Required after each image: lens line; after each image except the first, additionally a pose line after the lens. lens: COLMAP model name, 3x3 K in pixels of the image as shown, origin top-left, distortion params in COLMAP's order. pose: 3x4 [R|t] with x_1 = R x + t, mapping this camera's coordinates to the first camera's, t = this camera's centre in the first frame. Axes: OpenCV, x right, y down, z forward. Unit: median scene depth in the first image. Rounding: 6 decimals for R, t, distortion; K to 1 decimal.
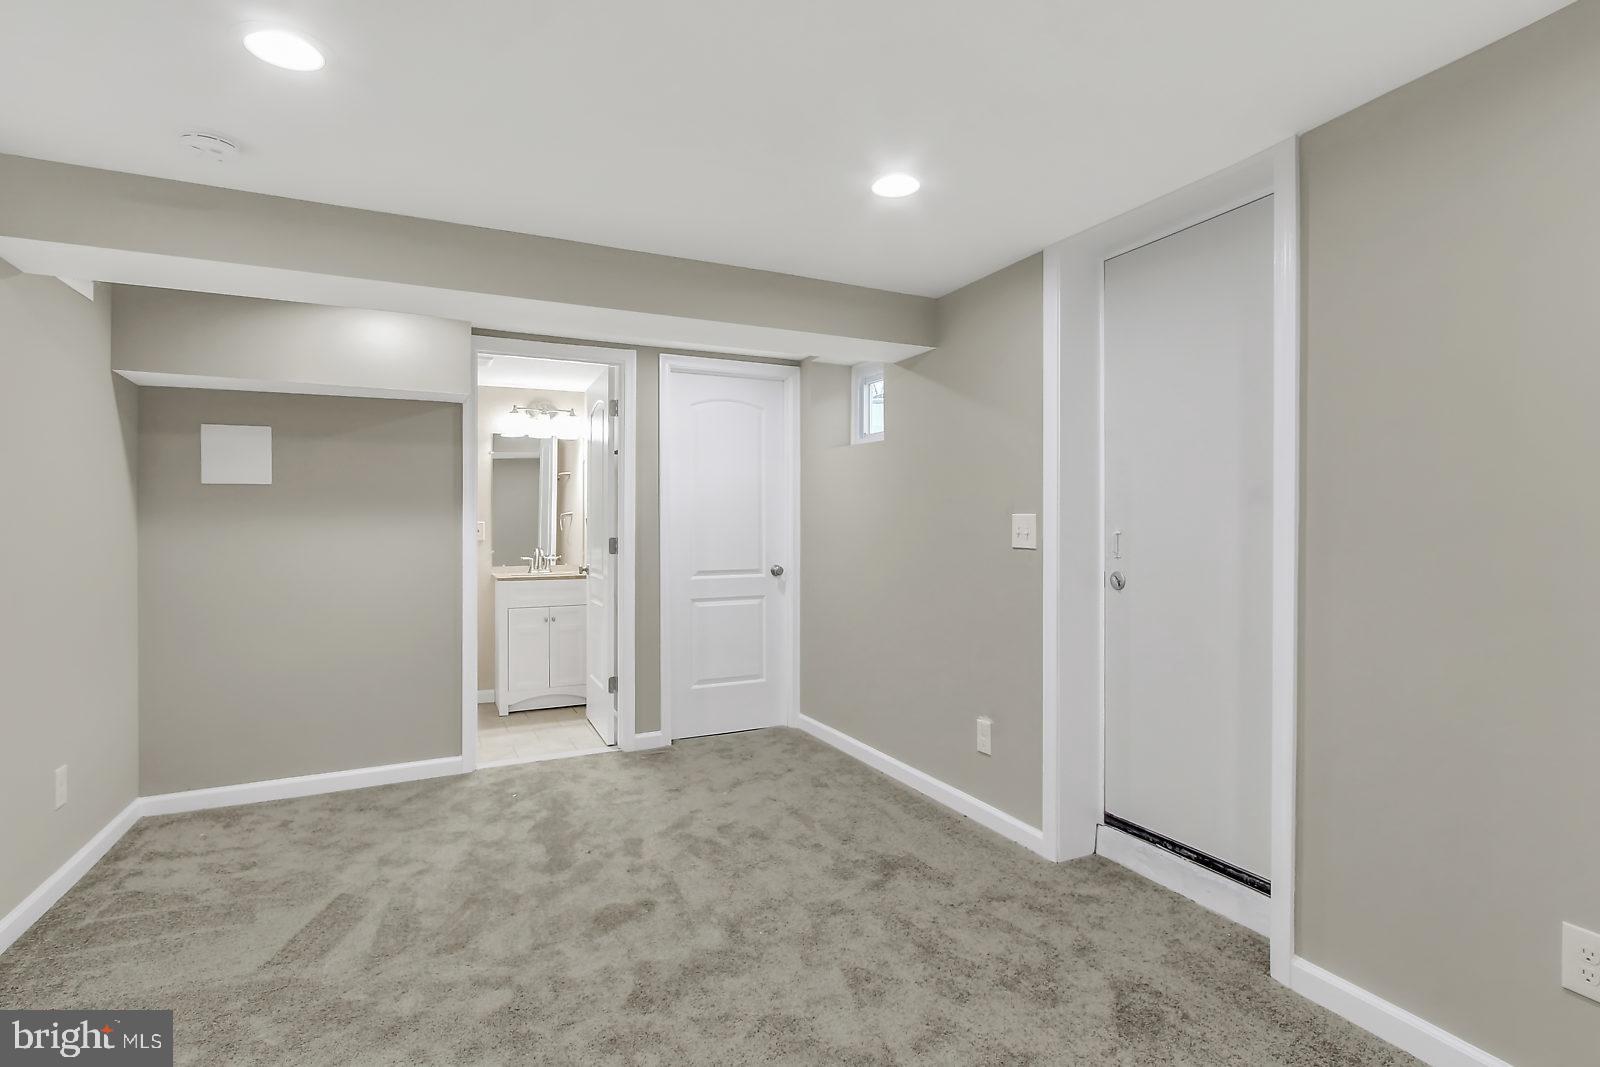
lens RADIAL K [[766.5, 0, 799.7], [0, 766.5, 551.0], [0, 0, 1]] dist [0.001693, 0.000726]
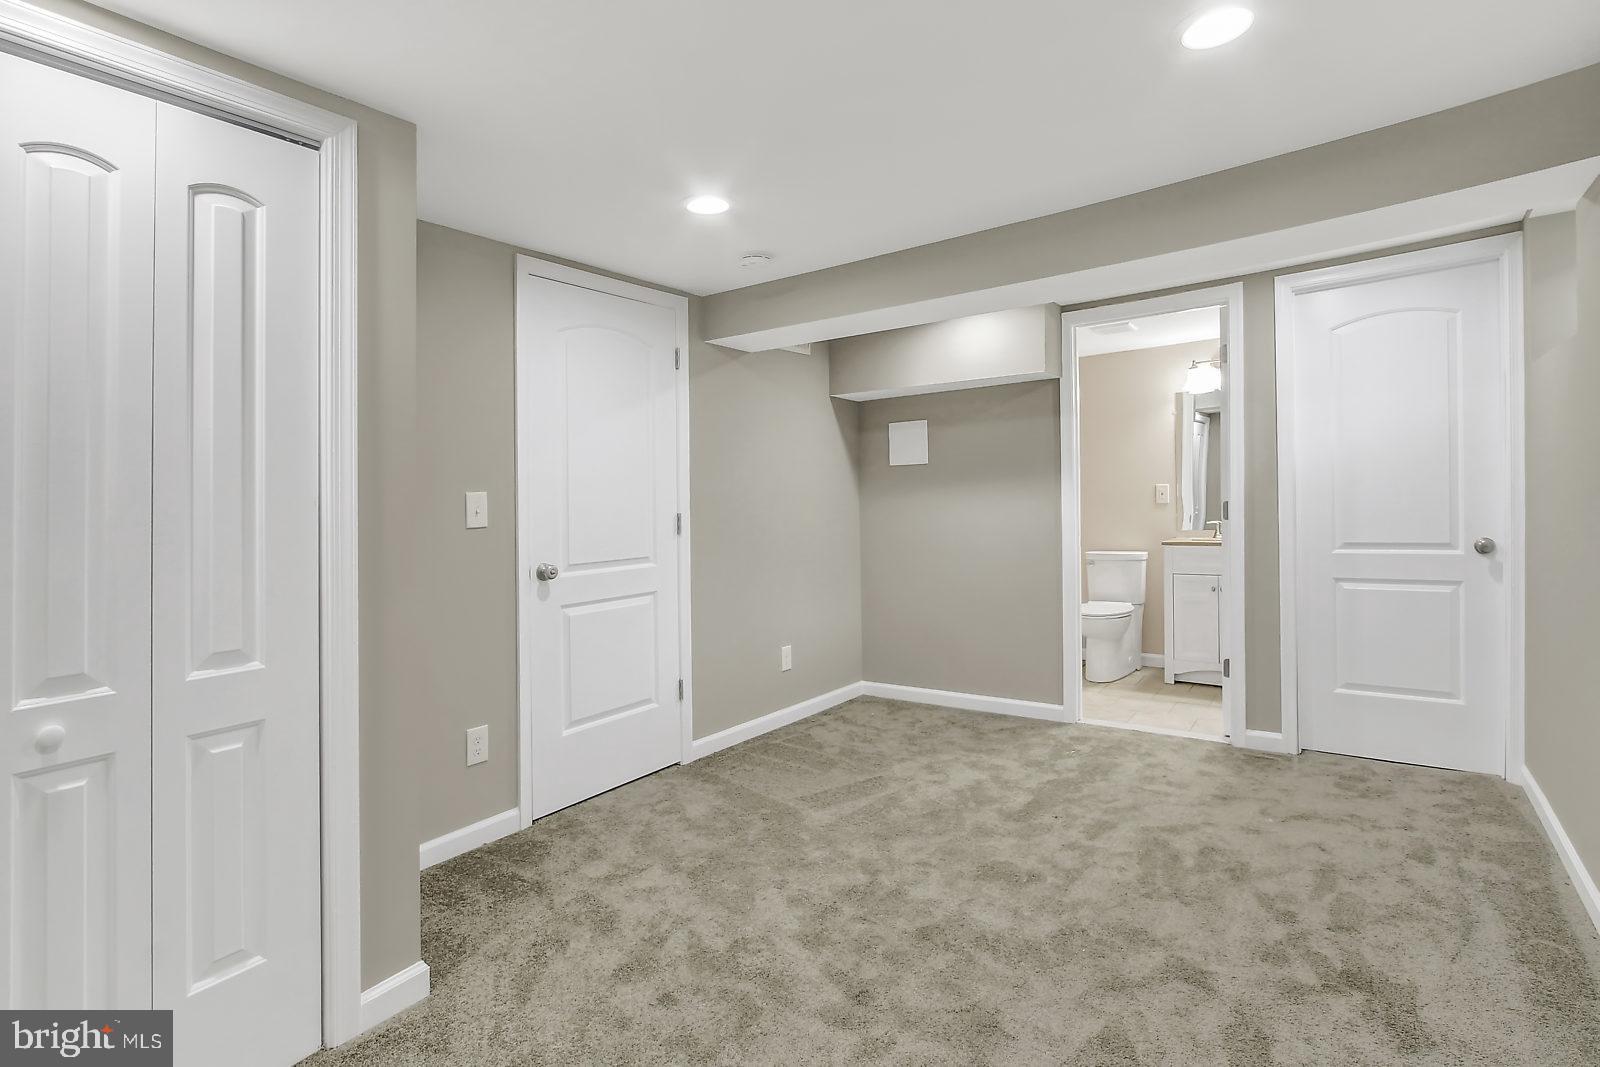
lens RADIAL K [[771.6, 0, 809.4], [0, 771.6, 526.4], [0, 0, 1]] dist [-0.012974, 0.000118]
pose [[0.479395, 0.019850, -0.877375, 0.384676], [-0.002237, 0.999769, 0.021397, -0.007591], [0.877597, -0.008295, 0.479328, 0.202816]]
